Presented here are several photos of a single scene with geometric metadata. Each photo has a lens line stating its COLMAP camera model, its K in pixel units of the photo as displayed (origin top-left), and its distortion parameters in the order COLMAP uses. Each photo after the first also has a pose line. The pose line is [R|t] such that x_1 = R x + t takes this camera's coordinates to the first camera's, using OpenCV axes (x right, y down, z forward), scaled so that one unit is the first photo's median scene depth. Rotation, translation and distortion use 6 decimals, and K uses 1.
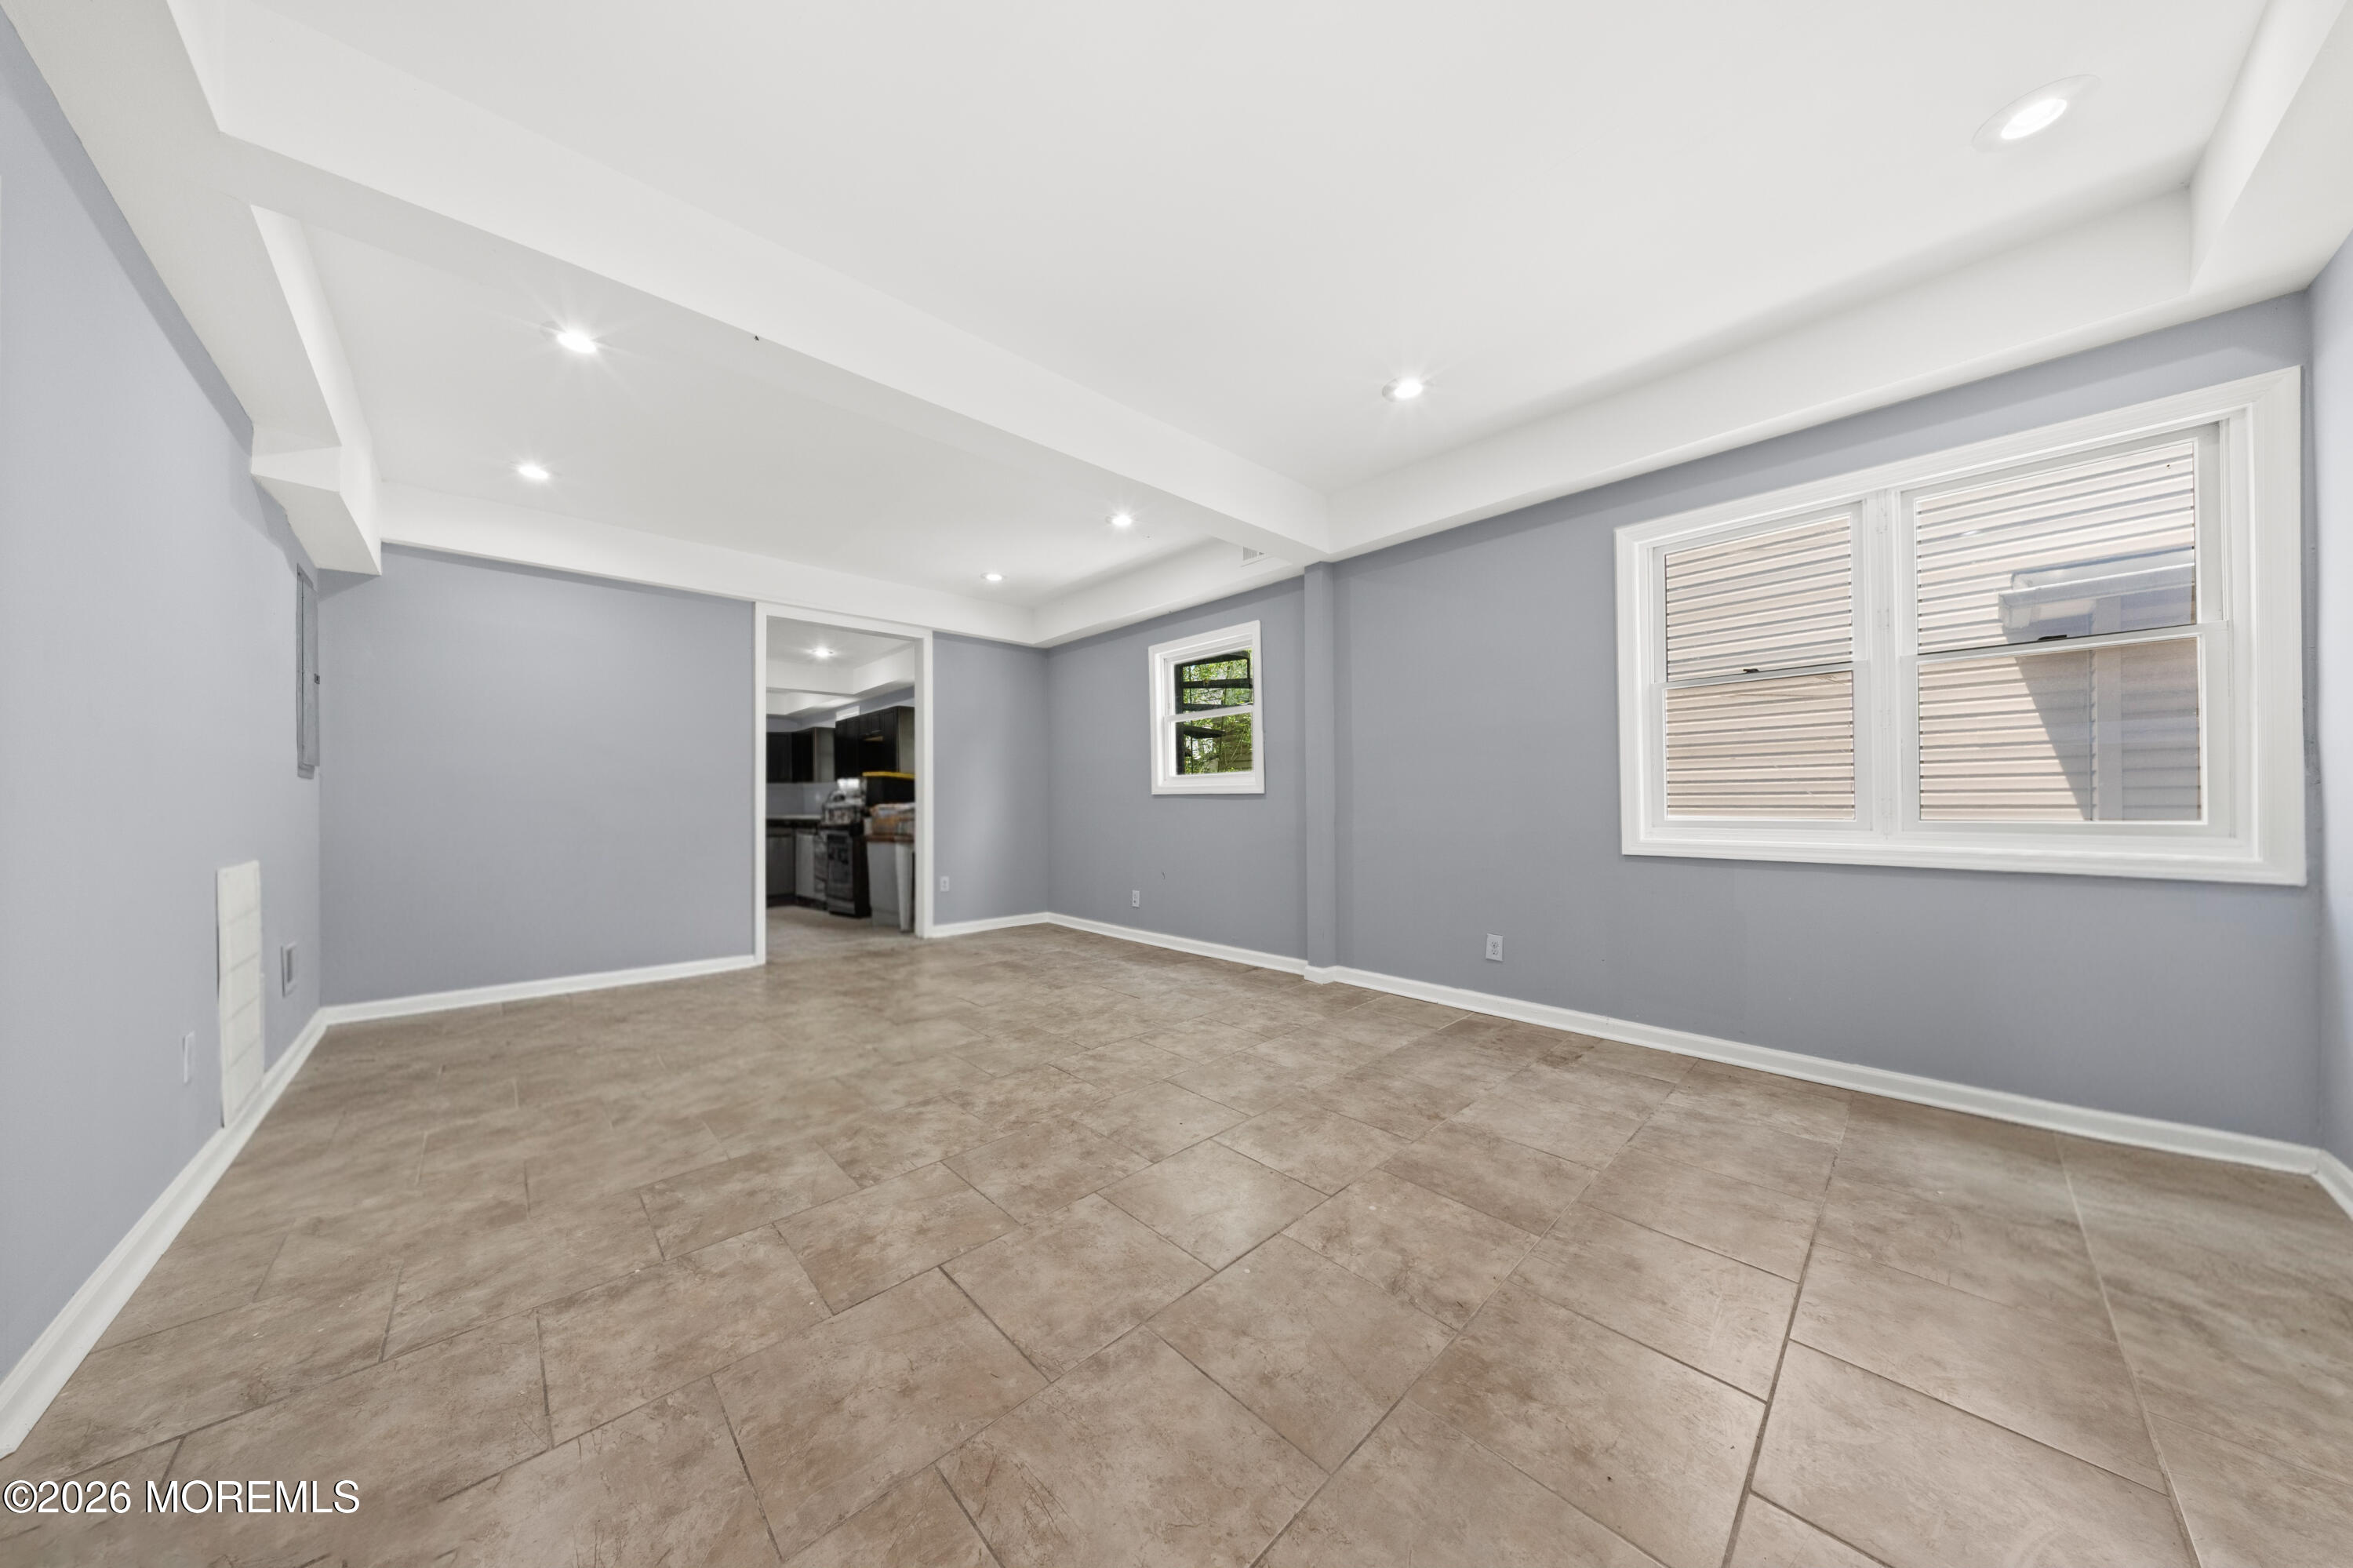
lens RADIAL K [[720.9, 0, 1175.0], [0, 720.9, 795.6], [0, 0, 1]] dist [-0.000158, -0.000012]
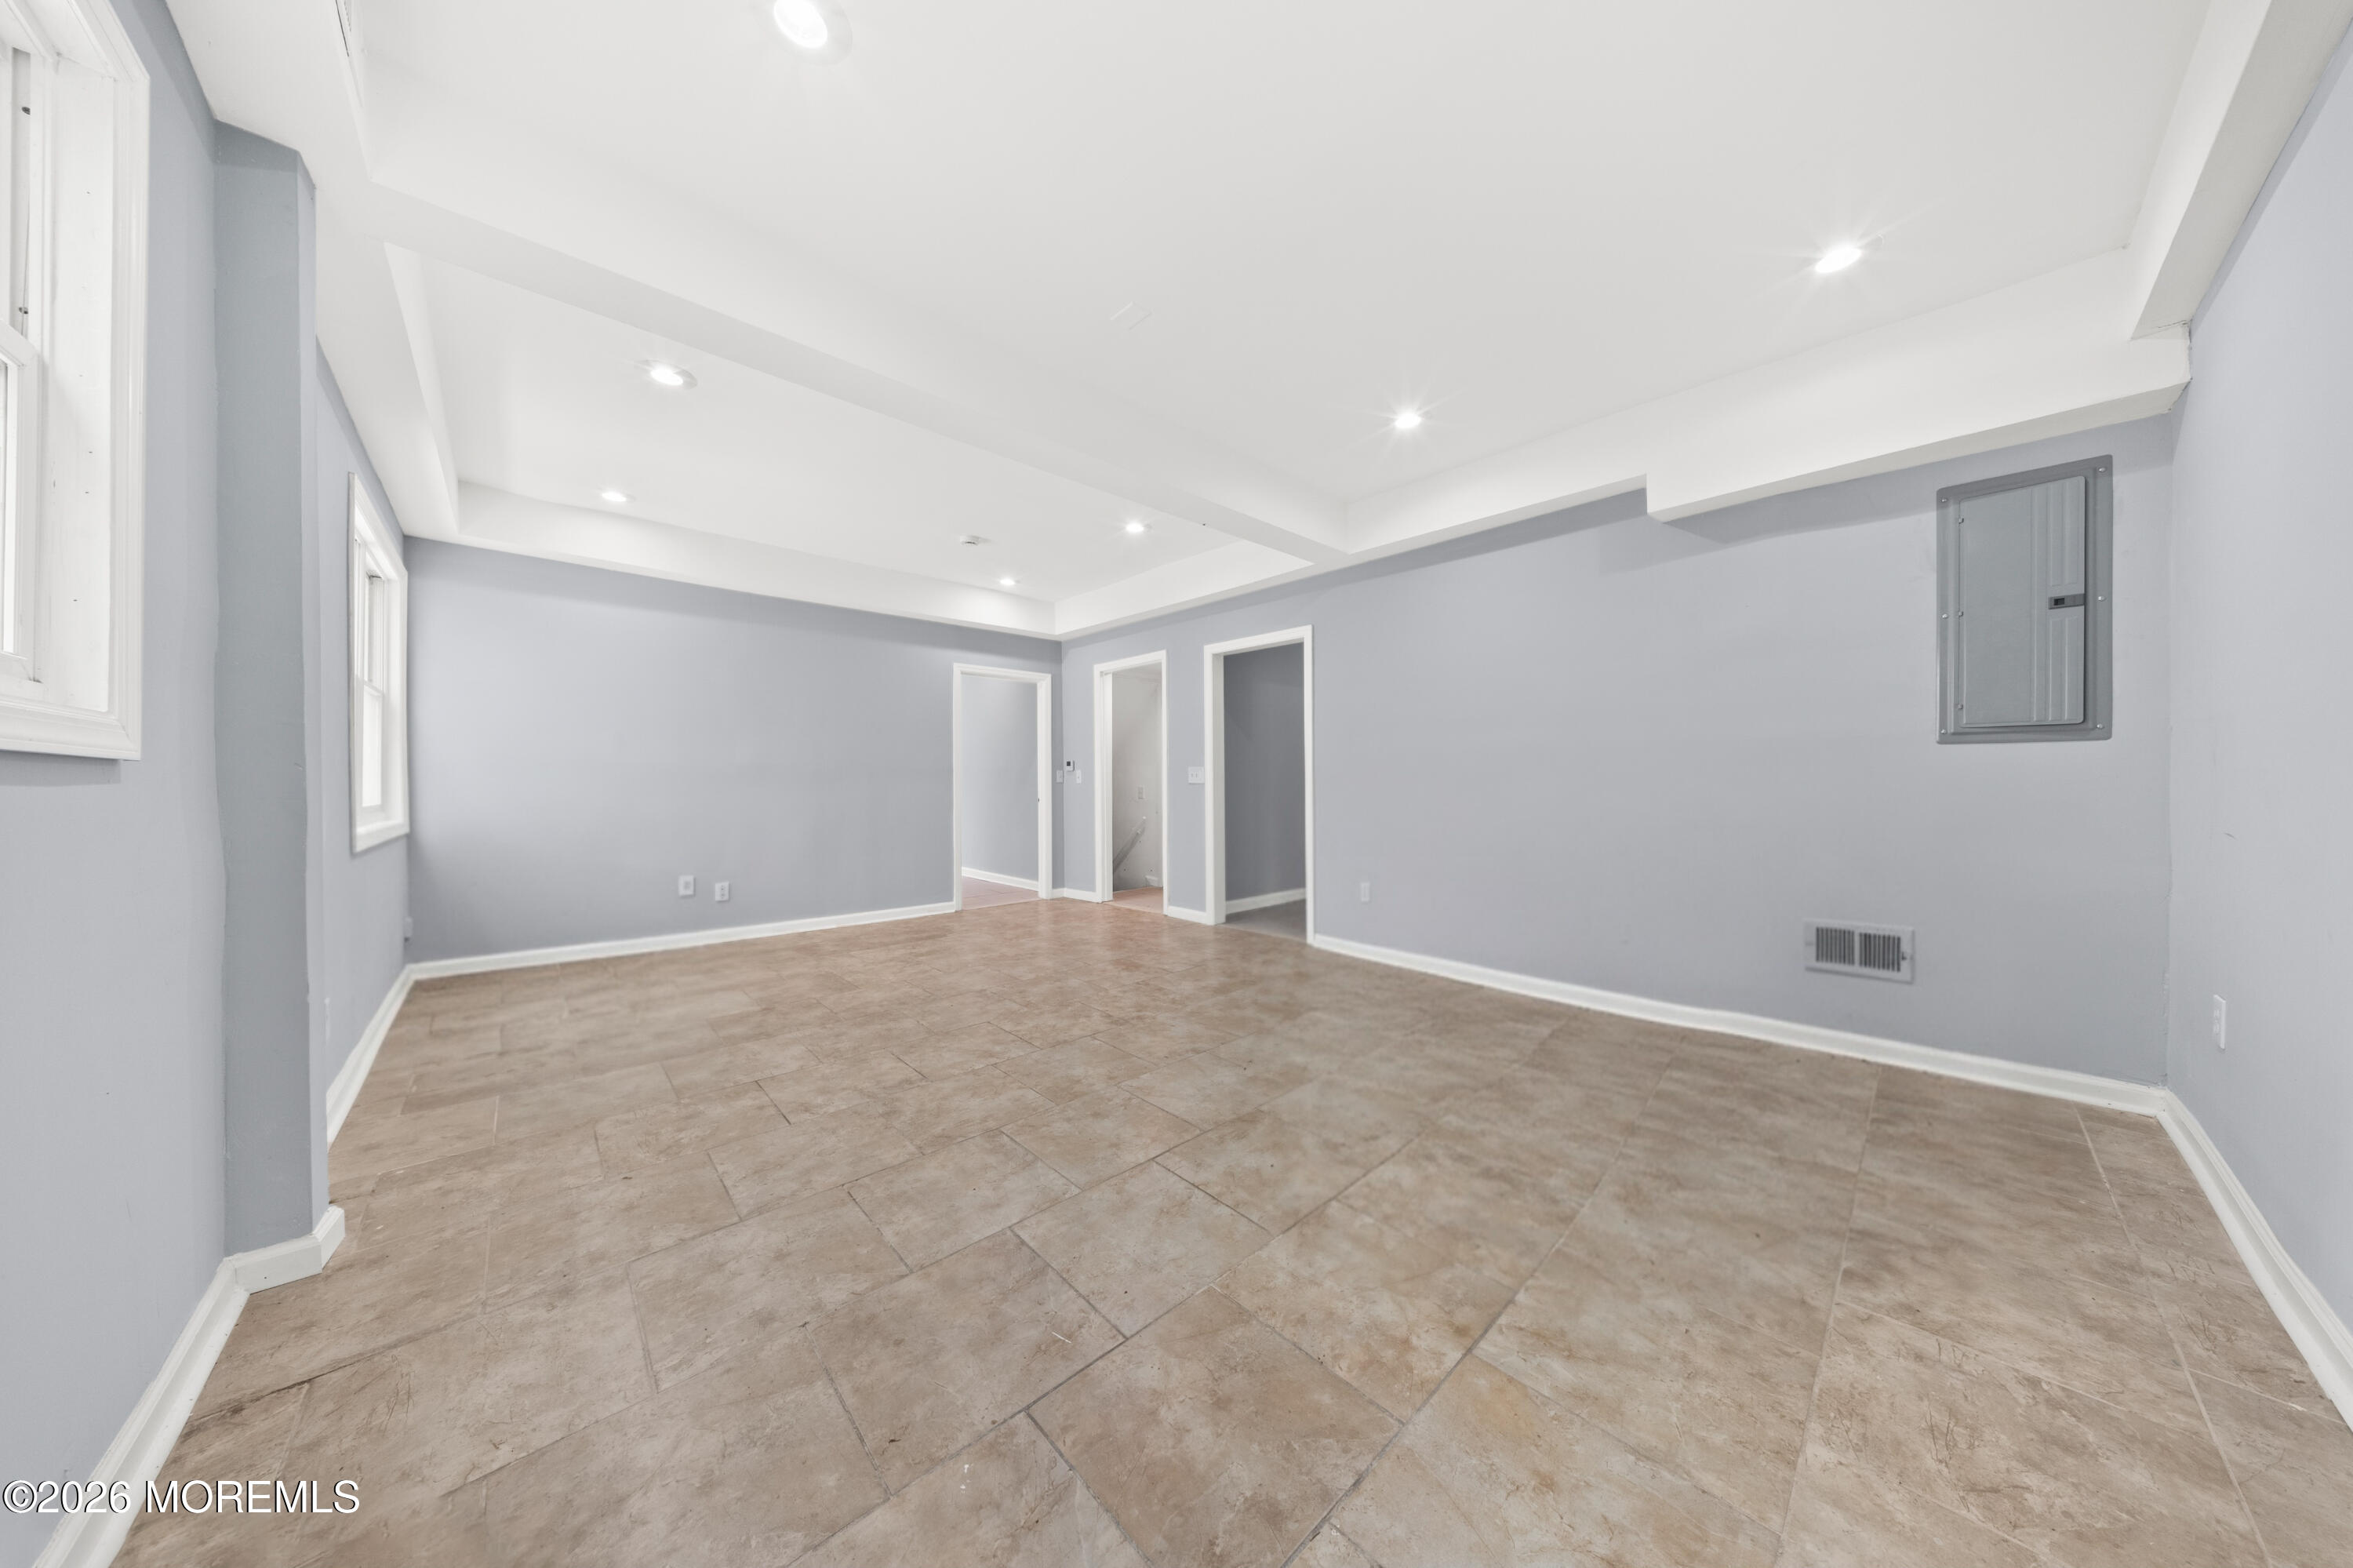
lens RADIAL K [[720.9, 0, 1178.6], [0, 720.9, 784.6], [0, 0, 1]] dist [-0.000158, -0.000012]
pose [[-0.999847, 0.007809, 0.015682, -0.376313], [0.007710, 0.999950, -0.006355, 0.021619], [-0.015731, -0.006233, -0.999857, 1.952799]]
